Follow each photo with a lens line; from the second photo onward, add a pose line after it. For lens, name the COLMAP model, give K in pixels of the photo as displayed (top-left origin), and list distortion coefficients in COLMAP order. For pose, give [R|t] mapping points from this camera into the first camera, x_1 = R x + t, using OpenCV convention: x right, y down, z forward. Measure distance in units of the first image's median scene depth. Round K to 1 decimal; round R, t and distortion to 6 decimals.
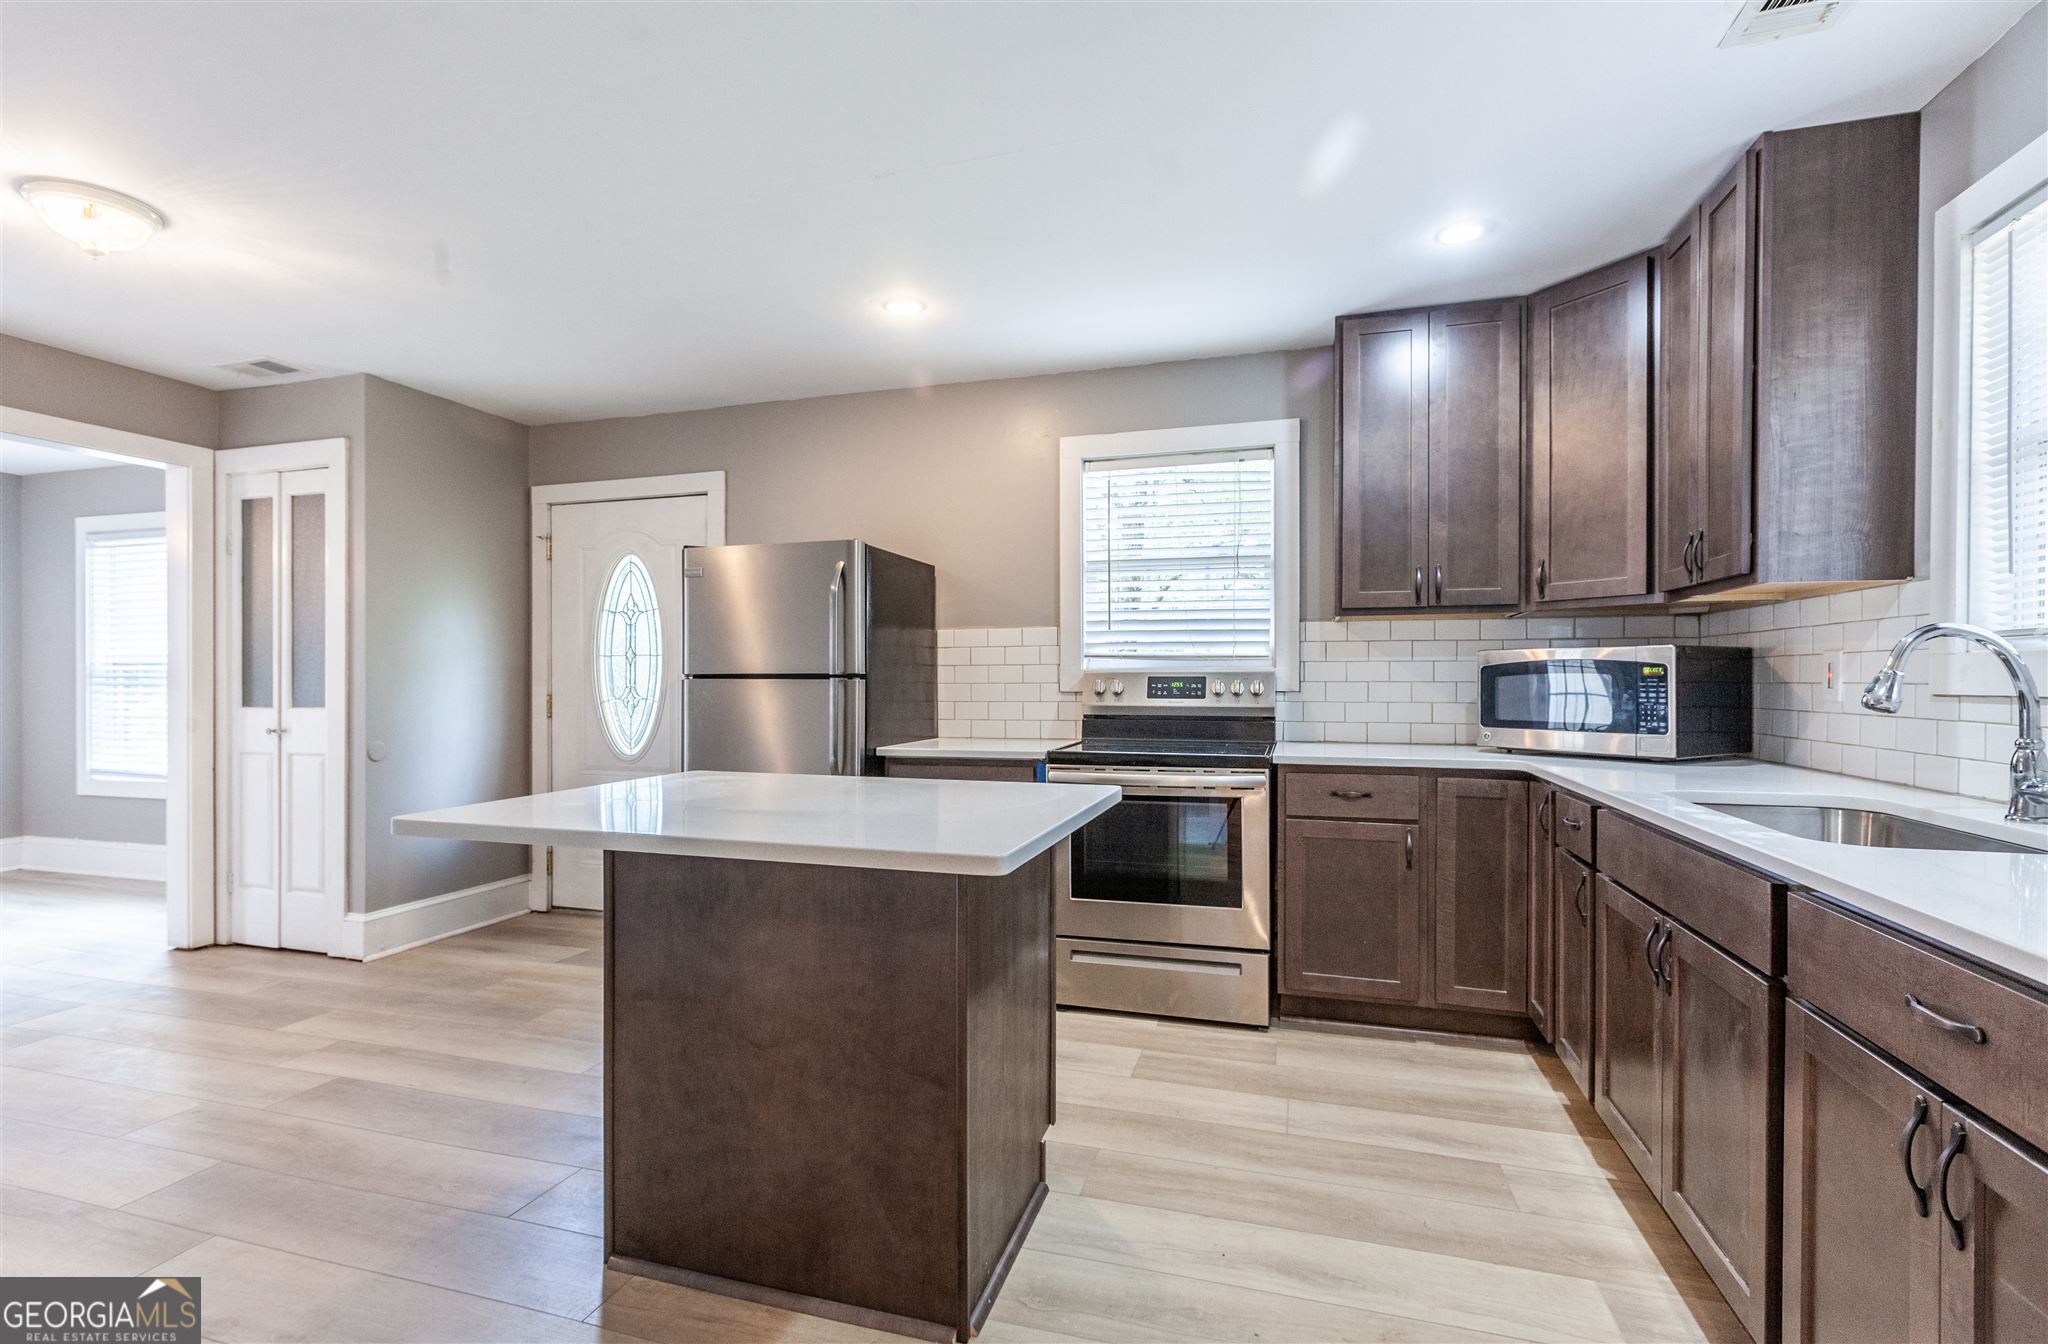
lens RADIAL K [[958.9, 0, 1003.6], [0, 958.9, 681.9], [0, 0, 1]] dist [-0.002781, 0.000679]
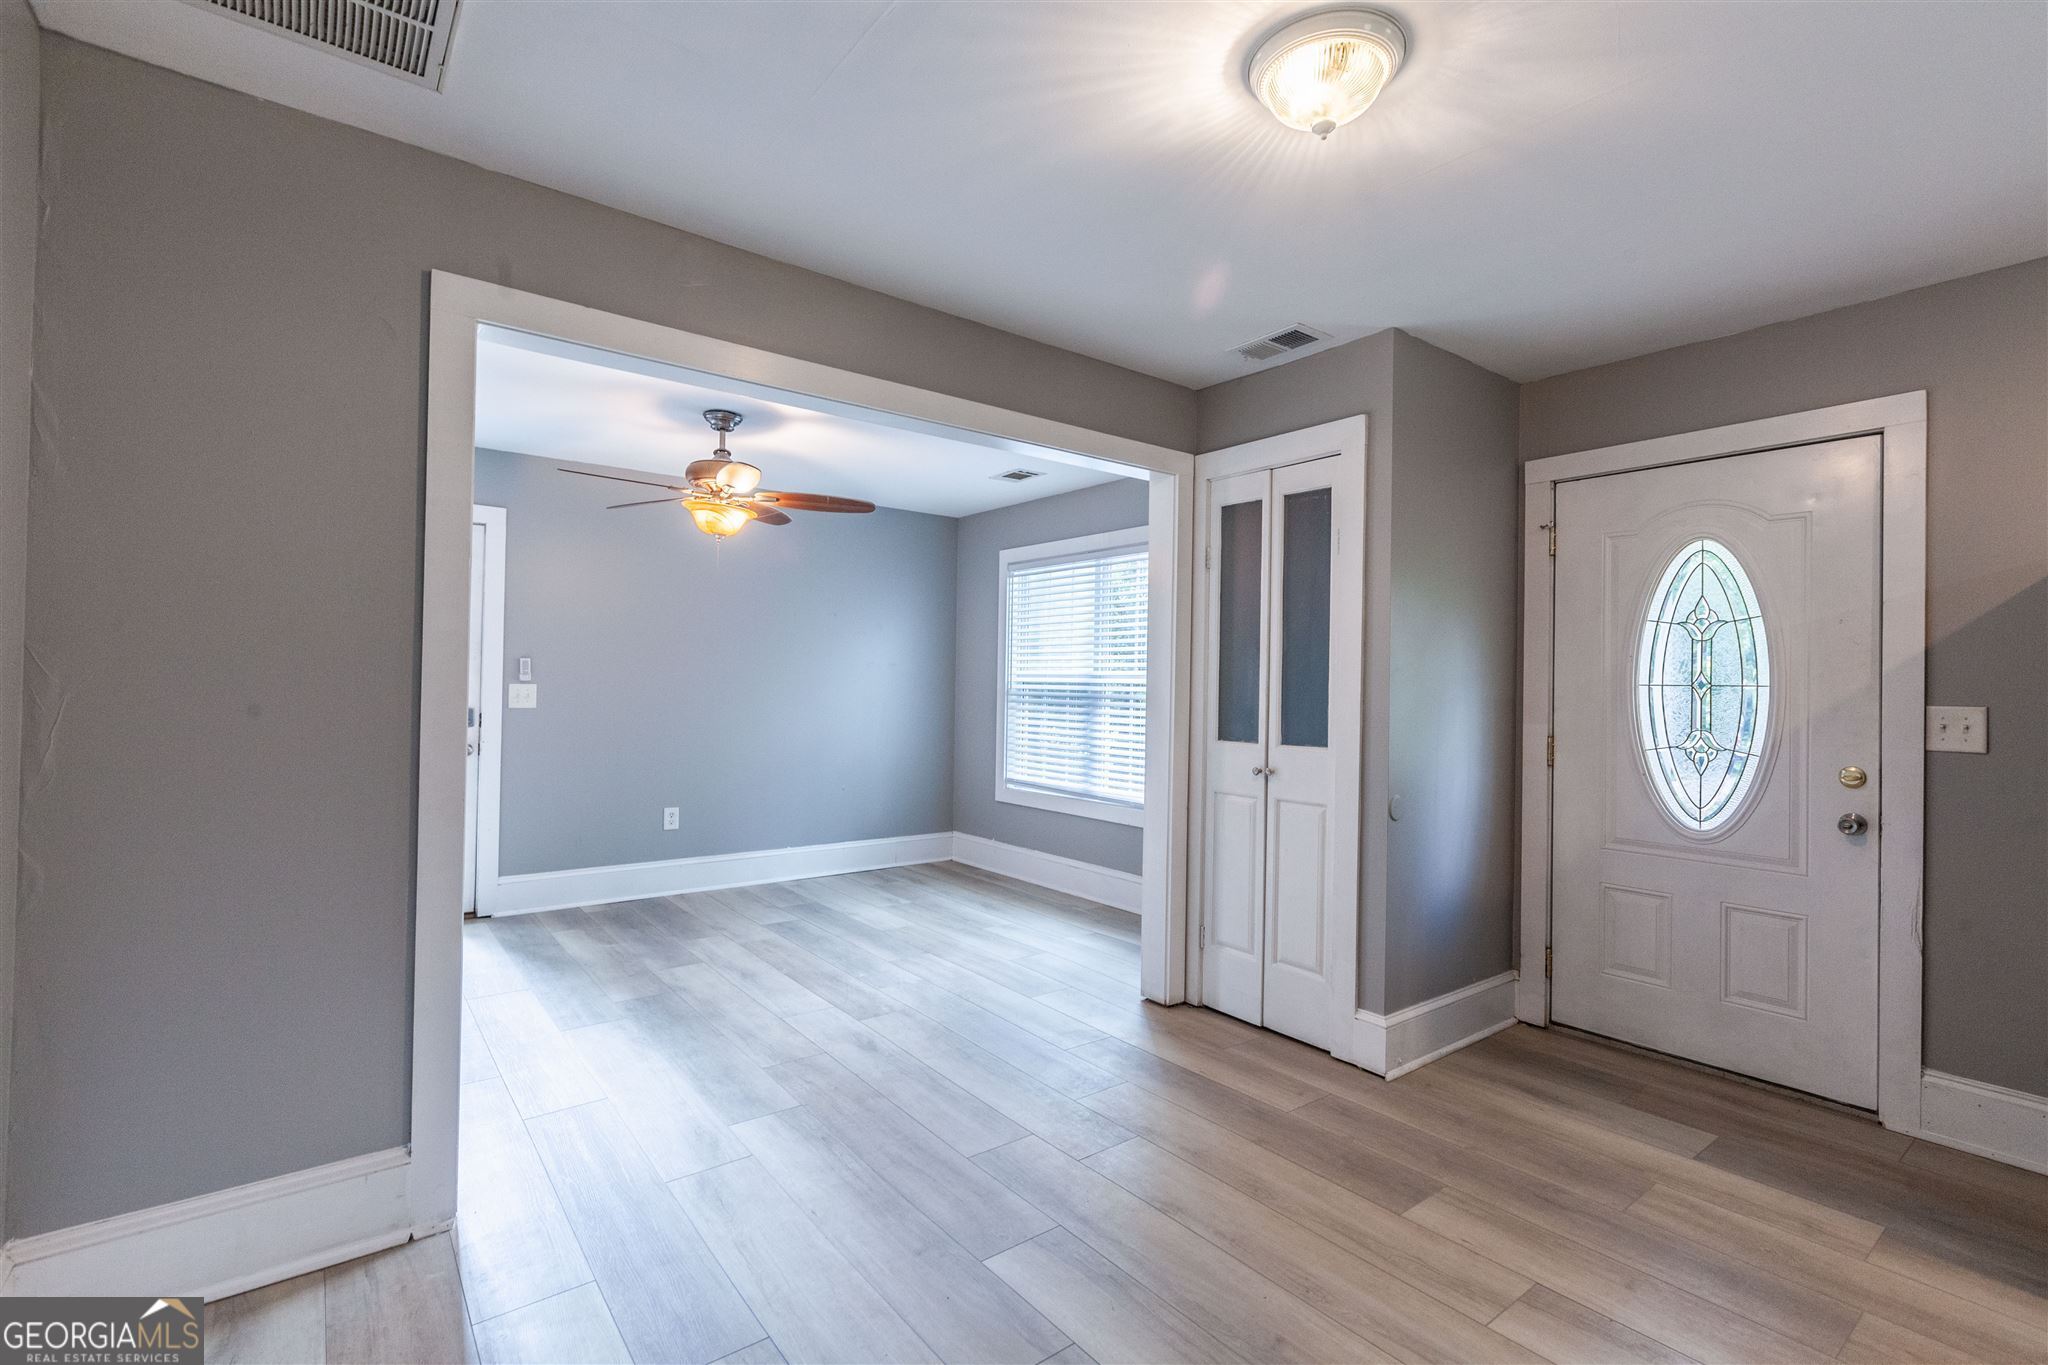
lens RADIAL K [[917.3, 0, 1030.4], [0, 917.3, 674.1], [0, 0, 1]] dist [0.001491, 0.000169]
pose [[0.821709, 0.007811, -0.569854, -0.563022], [-0.019327, 0.999713, -0.014166, -0.024078], [0.569580, 0.022653, 0.821624, 0.251312]]
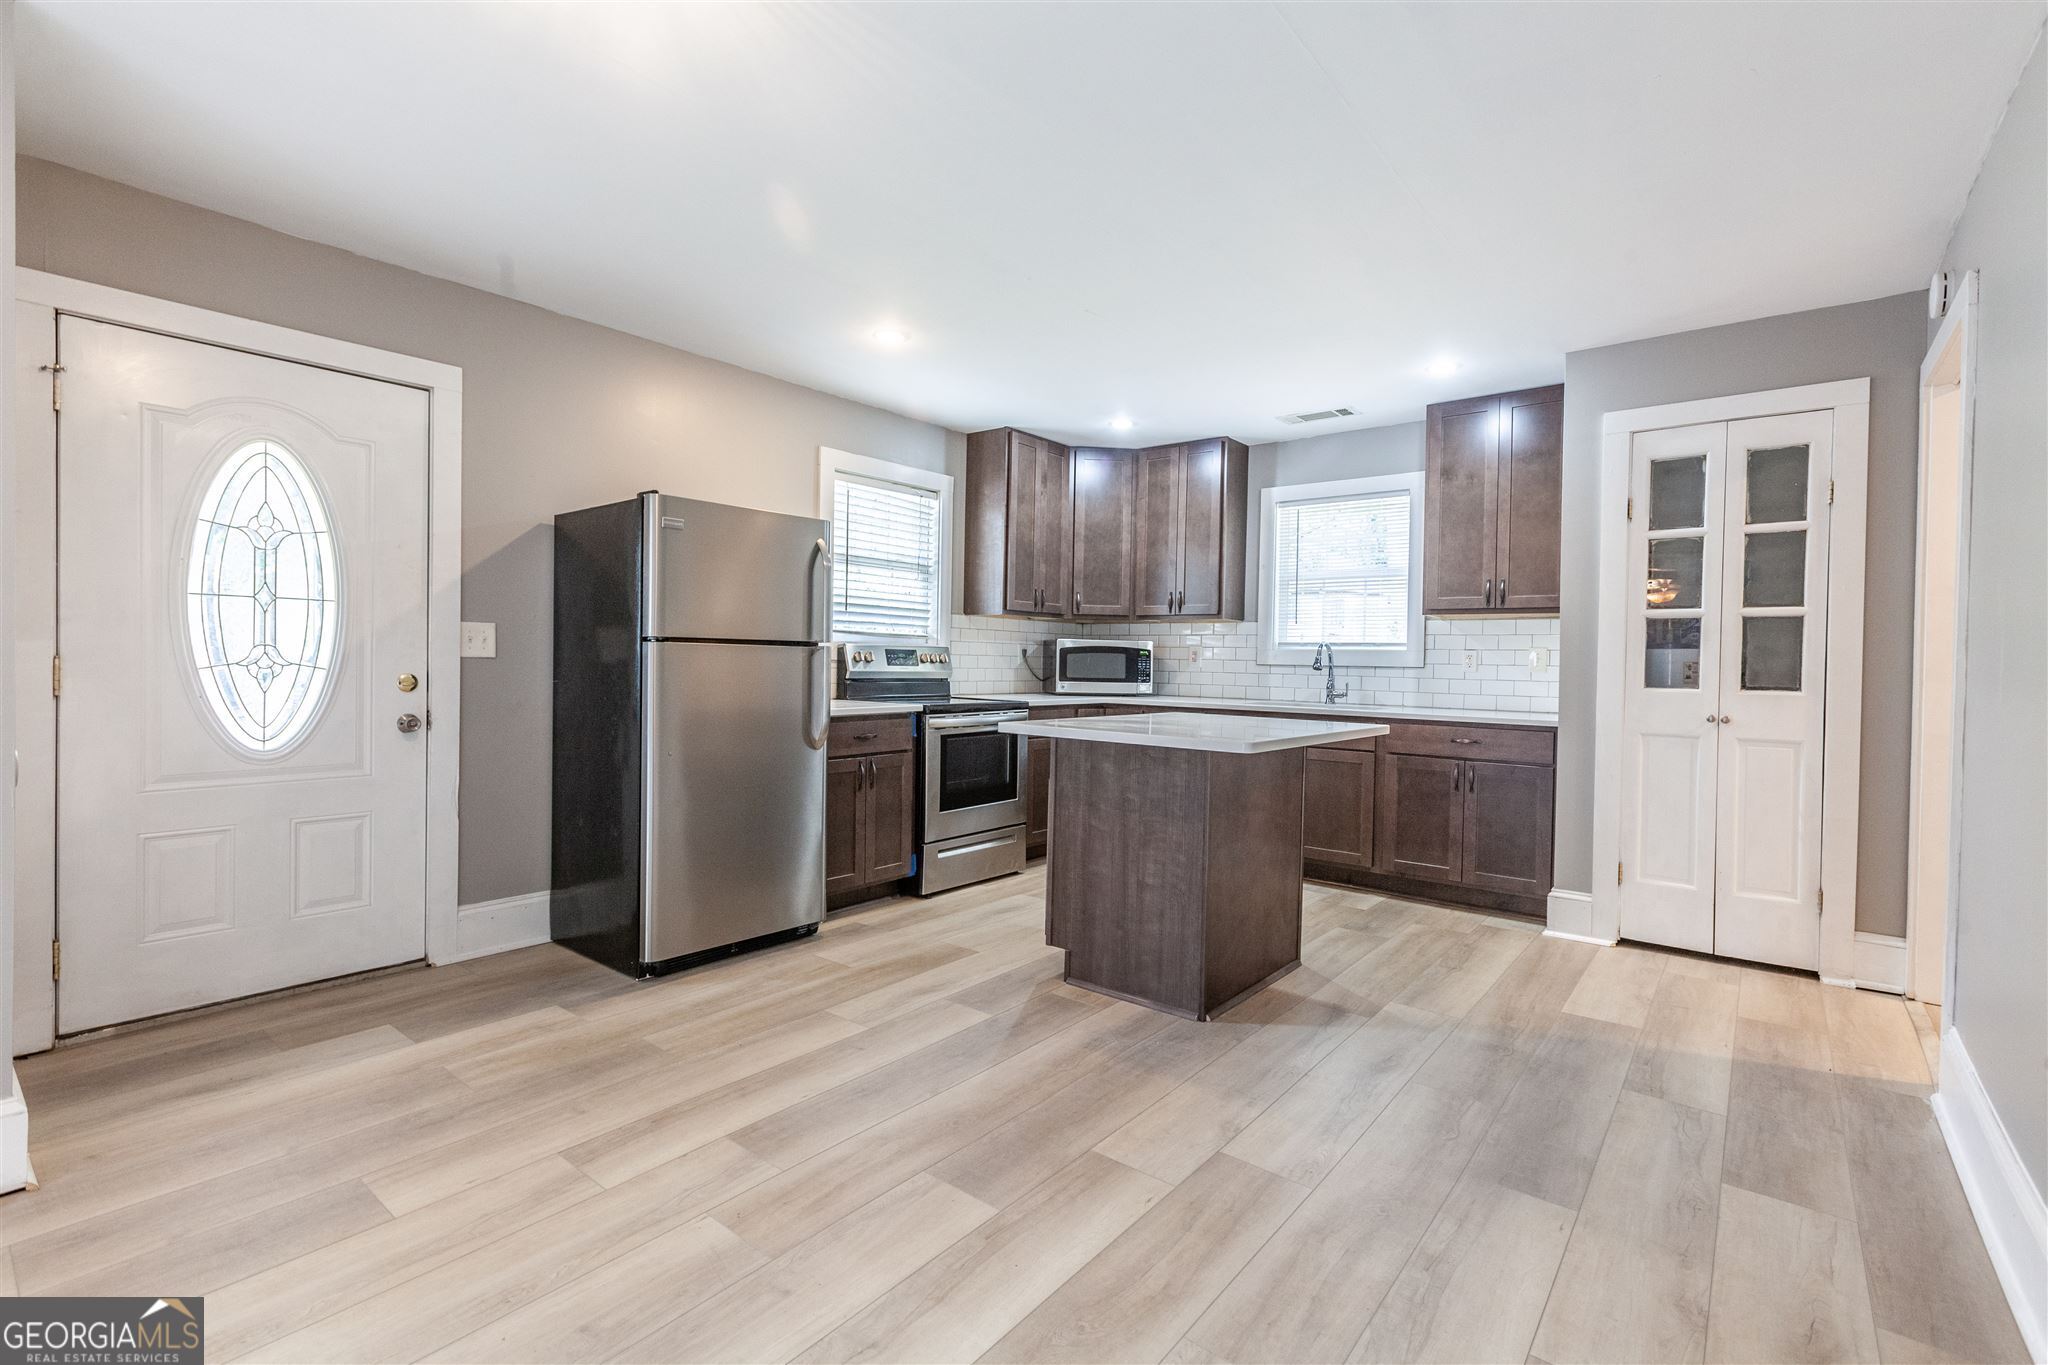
lens RADIAL K [[917.3, 0, 1022.6], [0, 917.3, 674.4], [0, 0, 1]] dist [0.001491, 0.000169]
pose [[0.371985, -0.006864, 0.928214, -1.067870], [-0.016548, 0.999765, 0.014025, 0.009578], [-0.928091, -0.020577, 0.371783, 0.401667]]
